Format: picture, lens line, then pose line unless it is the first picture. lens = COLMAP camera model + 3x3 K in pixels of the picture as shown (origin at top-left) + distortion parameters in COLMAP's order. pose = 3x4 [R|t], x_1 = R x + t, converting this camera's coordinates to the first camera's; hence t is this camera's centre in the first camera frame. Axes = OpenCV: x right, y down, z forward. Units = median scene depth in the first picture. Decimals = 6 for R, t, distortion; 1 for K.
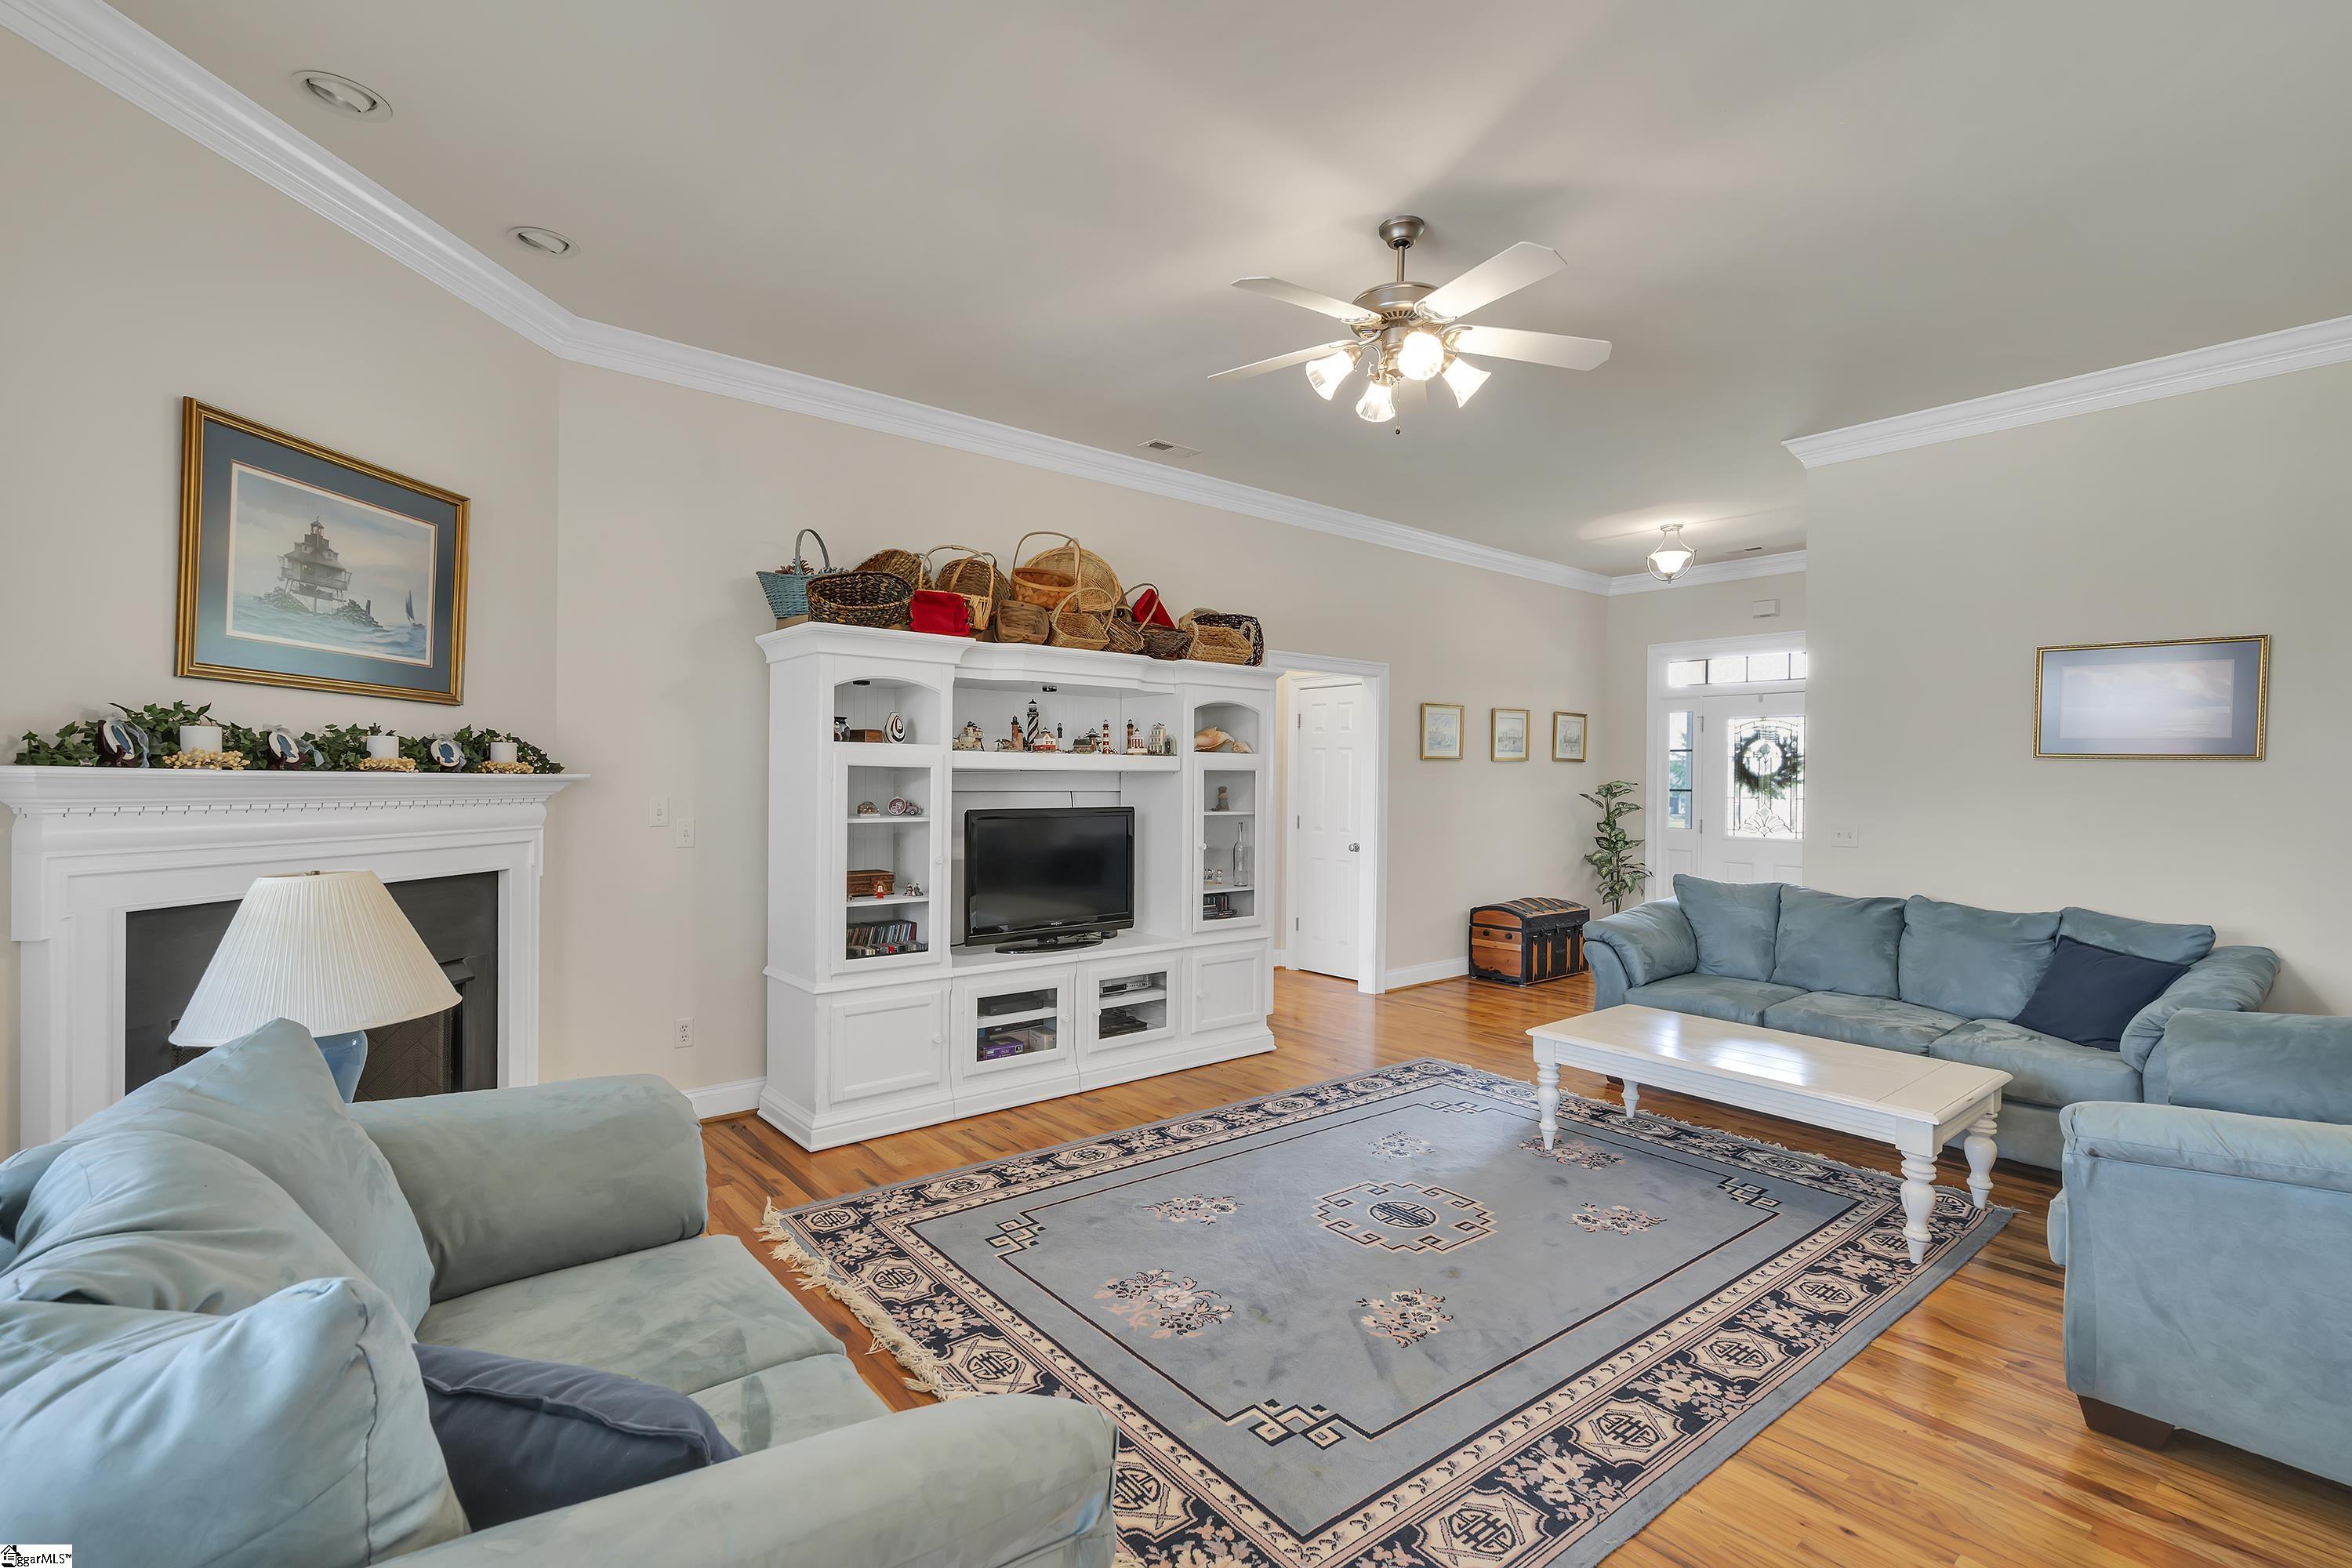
lens RADIAL K [[1054.1, 0, 1178.8], [0, 1054.1, 785.3], [0, 0, 1]] dist [-0.005990, 0.001386]
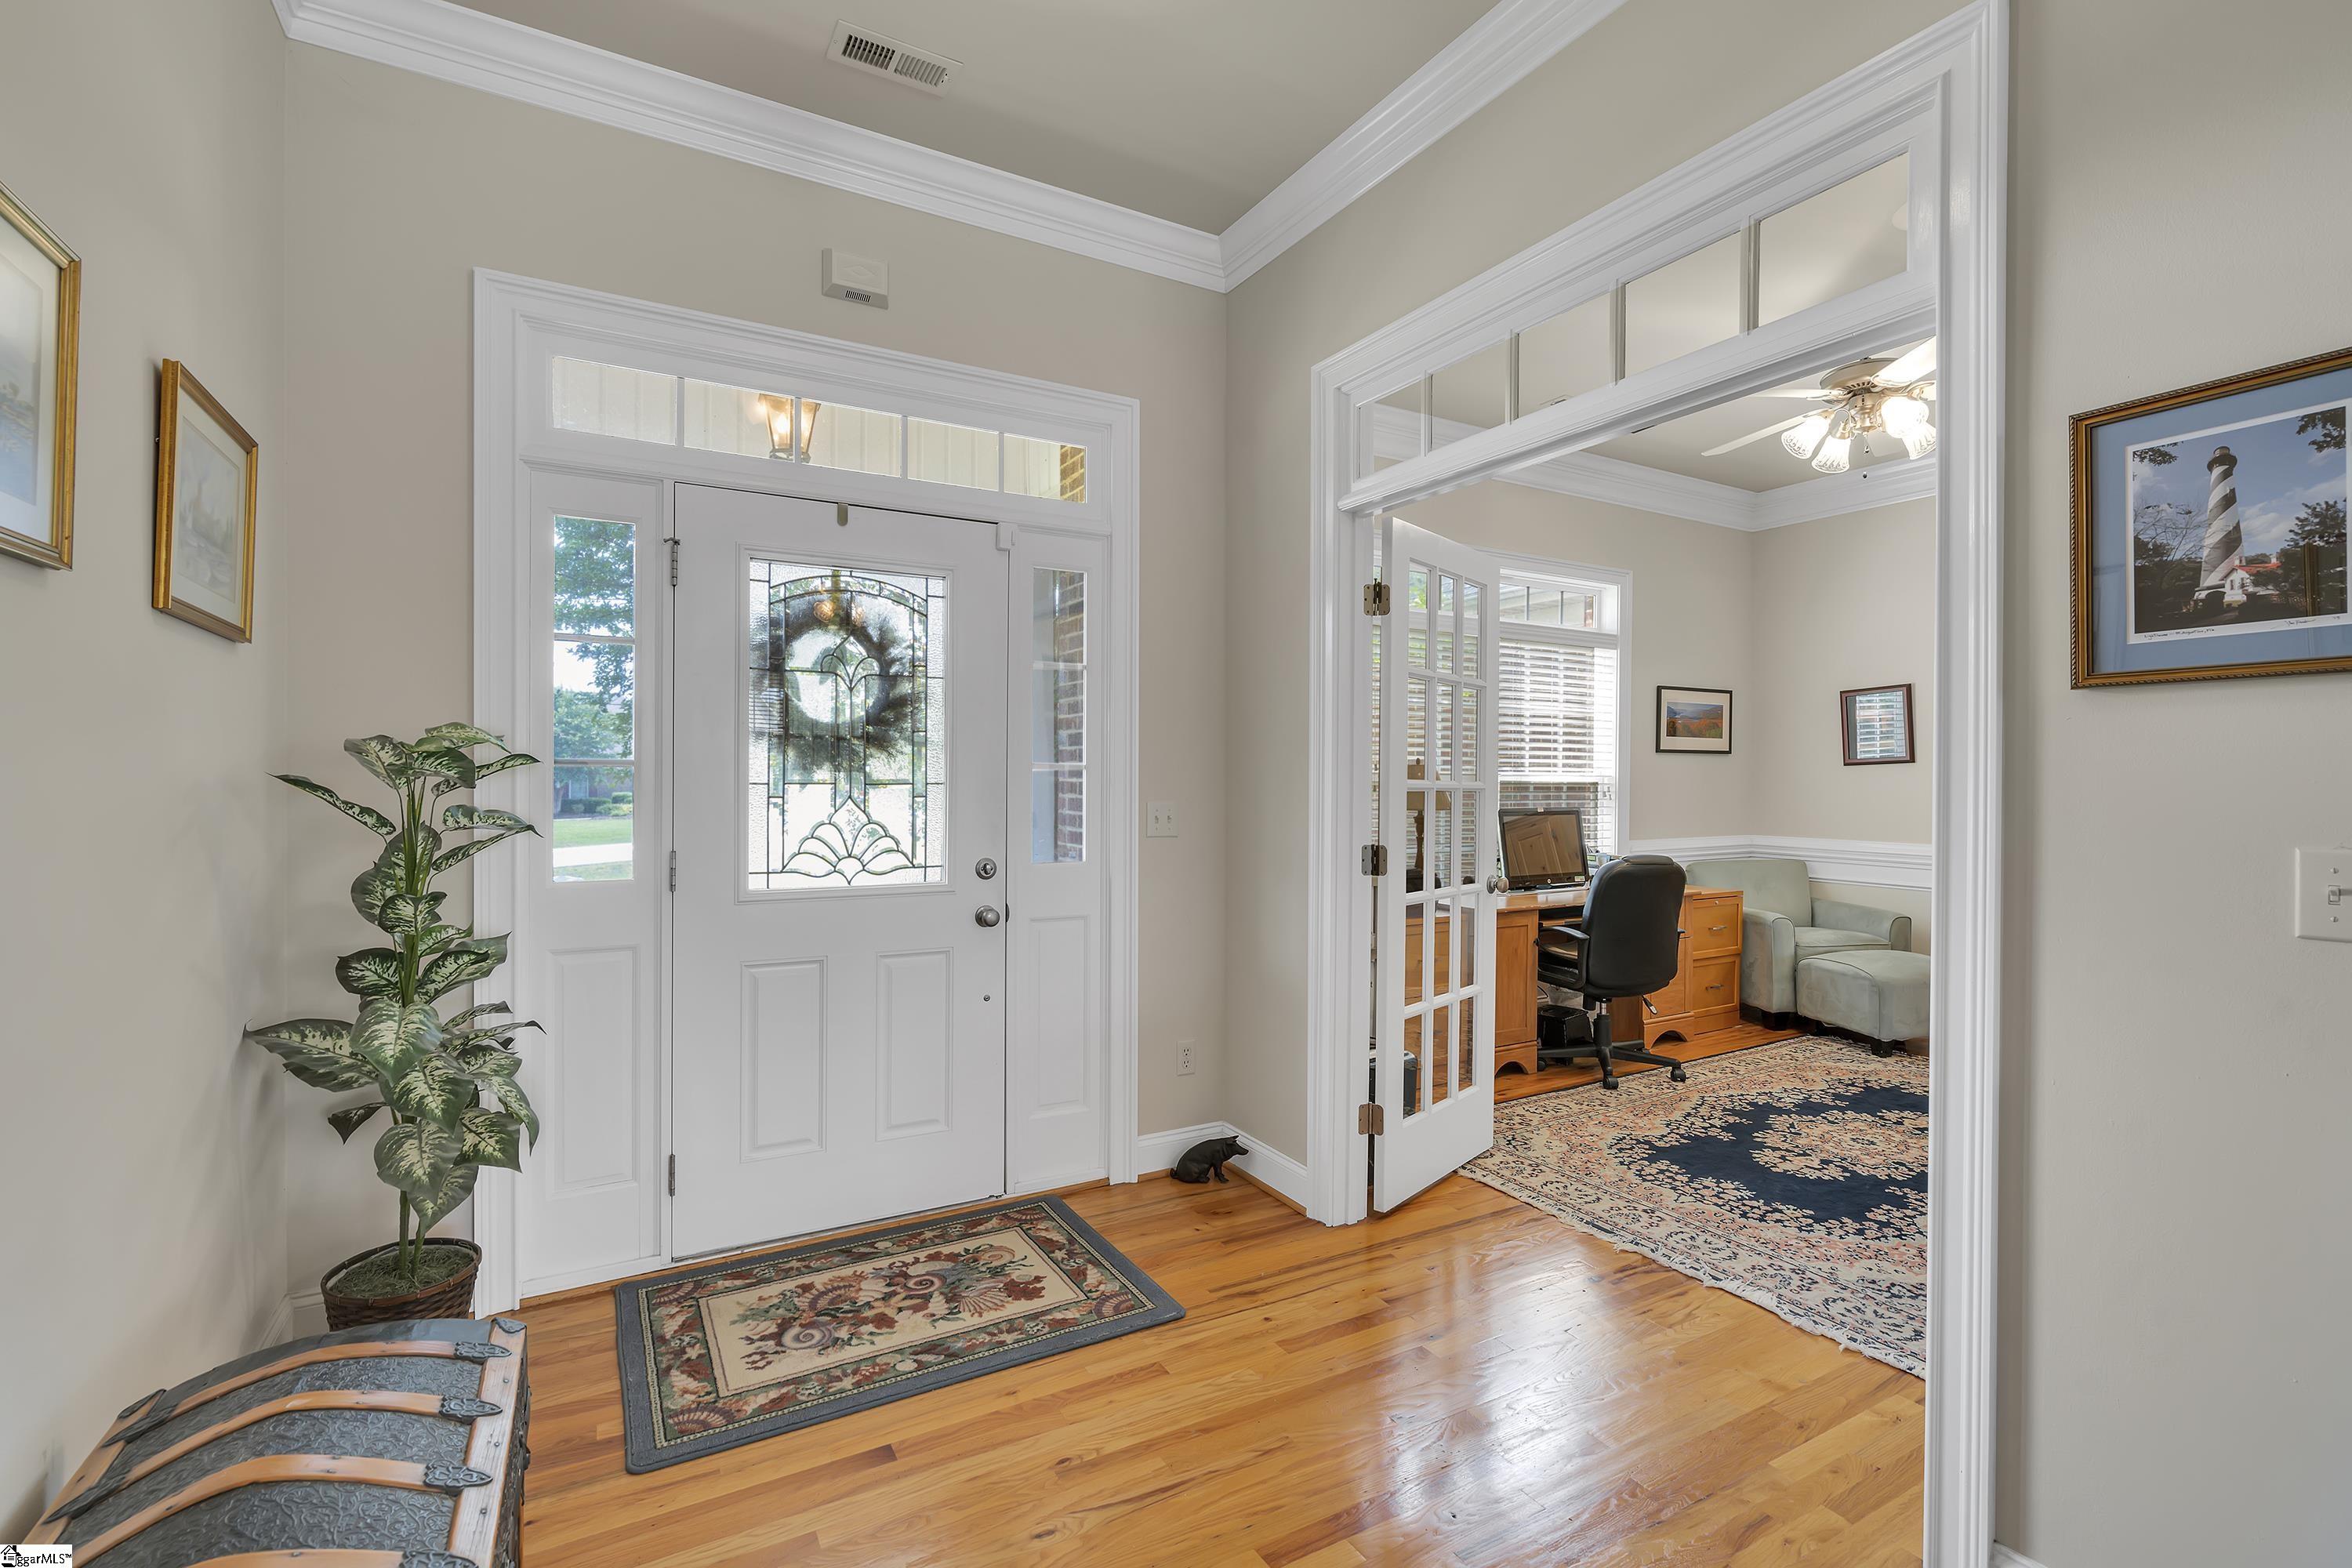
lens RADIAL K [[1054.1, 0, 1174.4], [0, 1054.1, 778.0], [0, 0, 1]] dist [-0.005990, 0.001386]
pose [[0.192146, -0.005818, 0.981349, 0.378570], [0.007726, 0.999960, 0.004415, 0.016097], [-0.981336, 0.006734, 0.192184, 1.586330]]
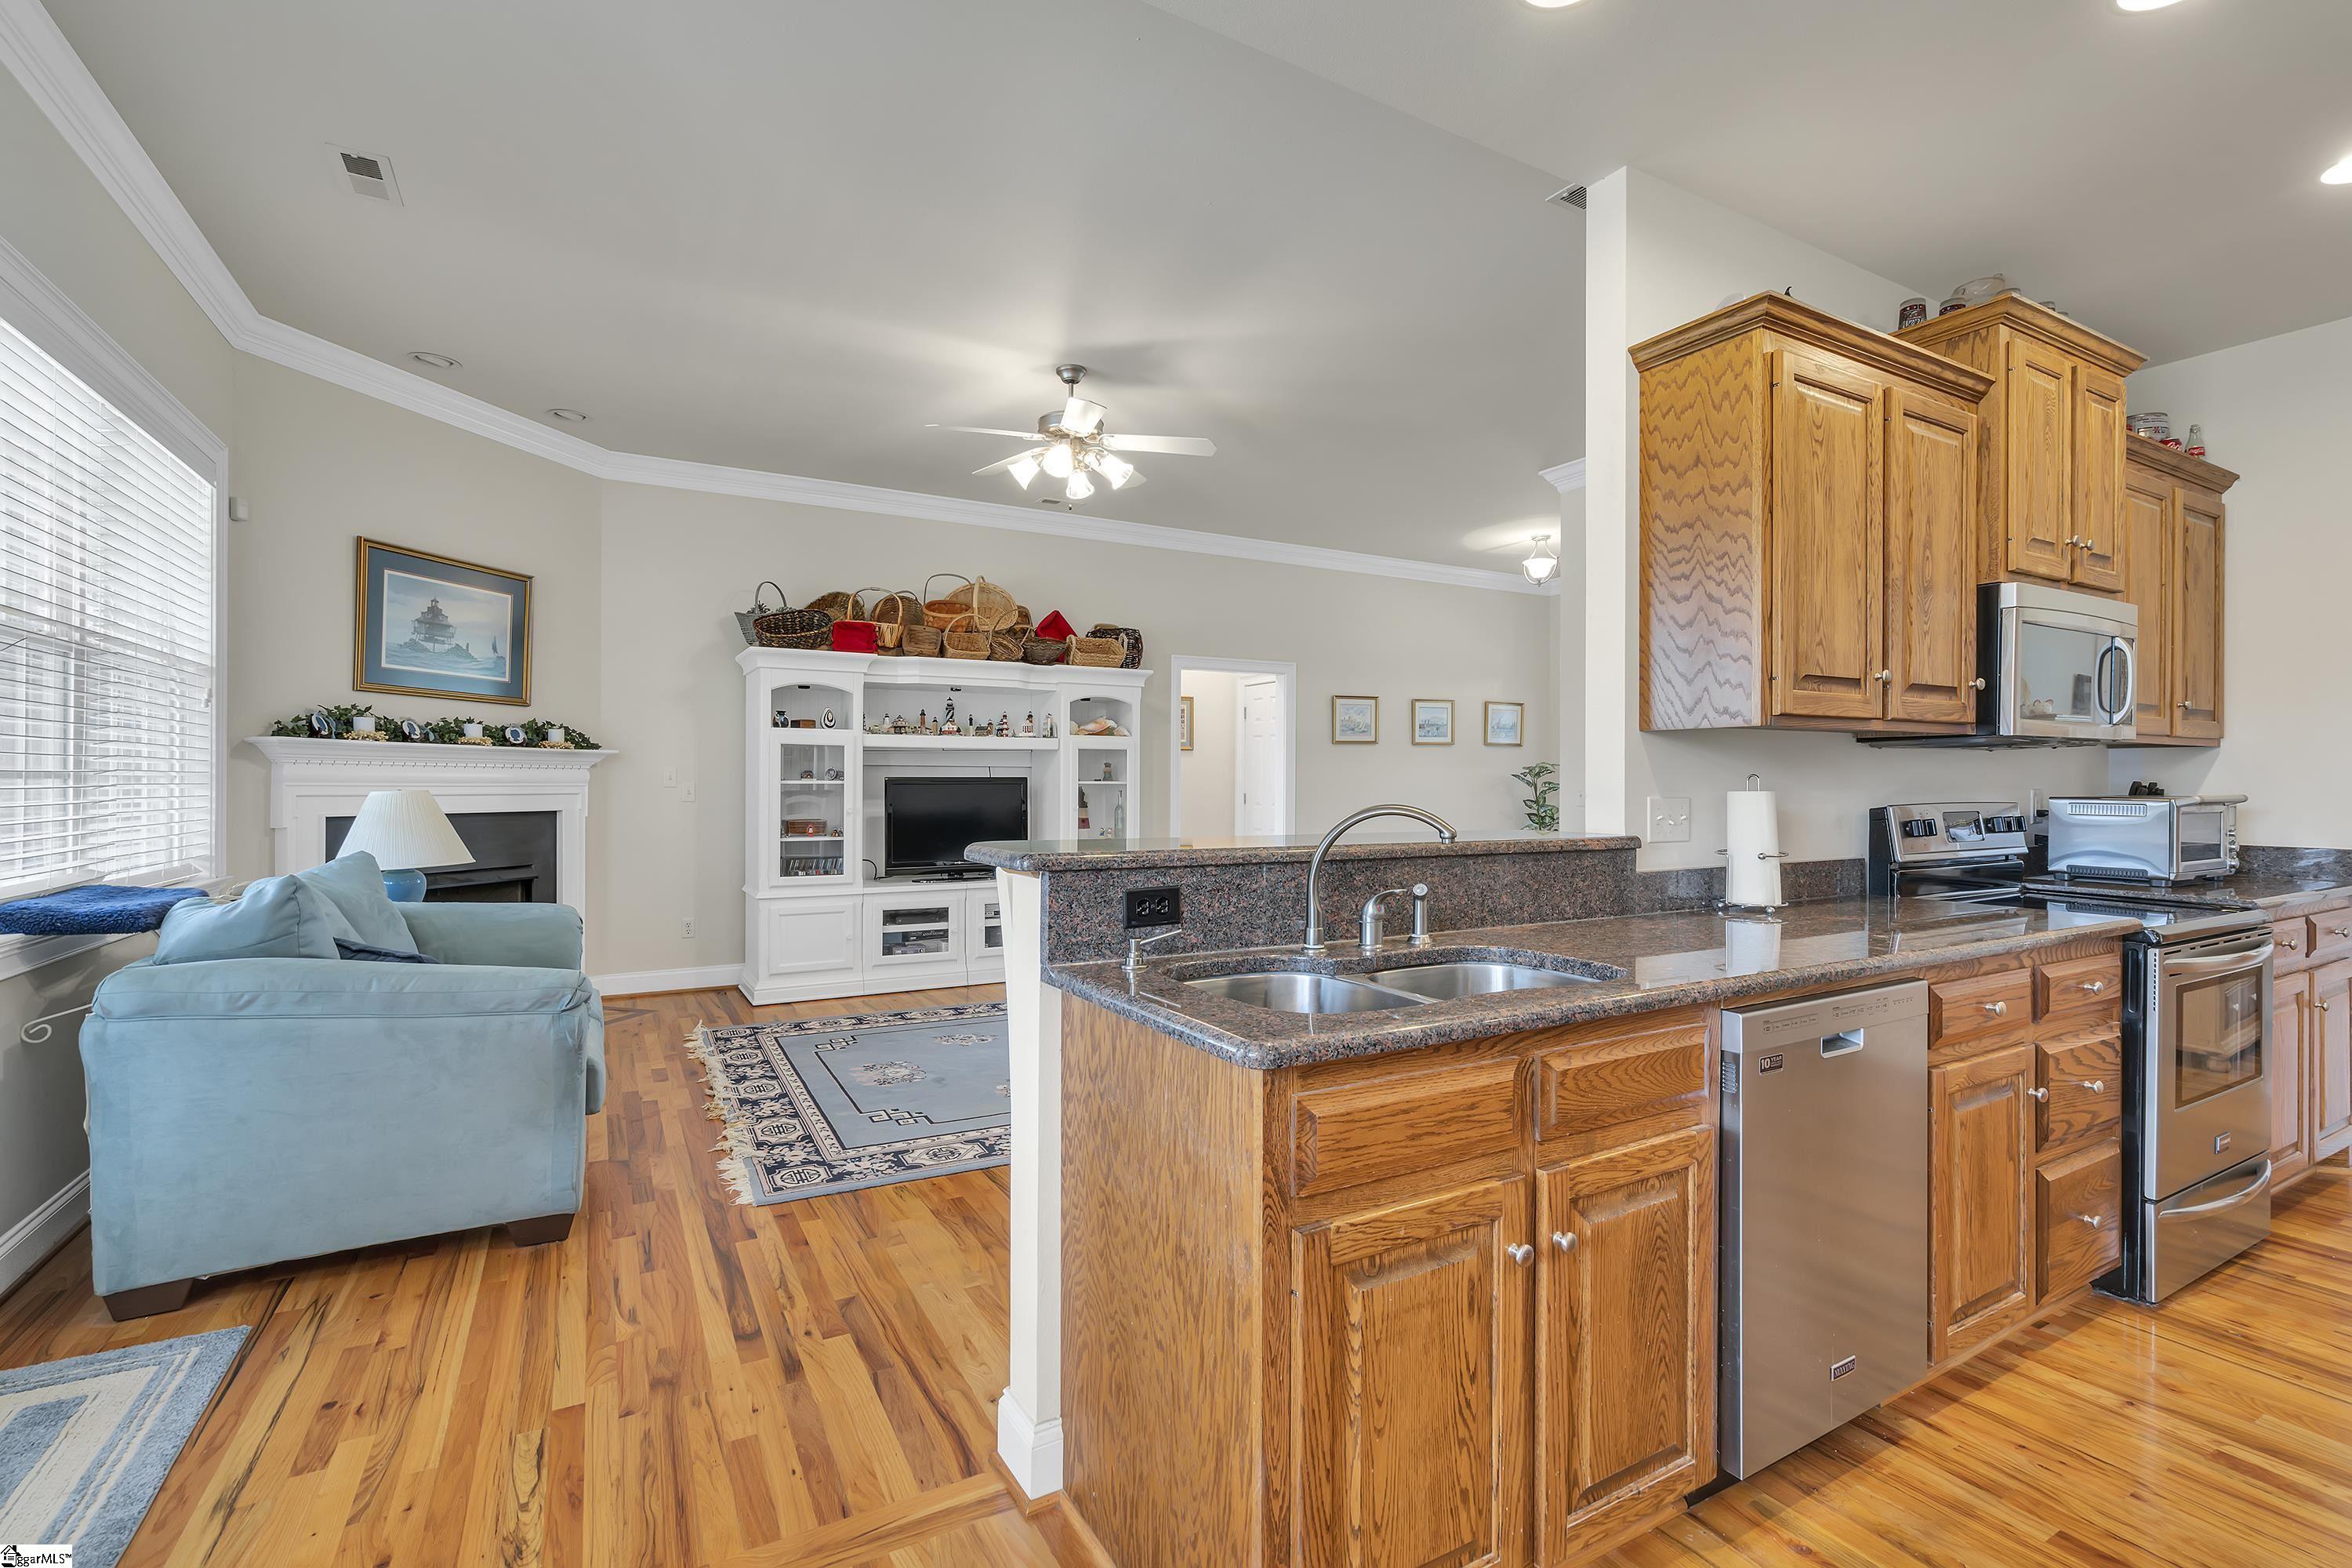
lens RADIAL K [[1054.1, 0, 1181.5], [0, 1054.1, 783.8], [0, 0, 1]] dist [-0.005990, 0.001386]
pose [[0.983628, -0.004742, -0.180148, 0.492873], [0.003926, 0.999980, -0.004888, 0.045850], [0.180167, 0.004100, 0.983627, -0.333892]]
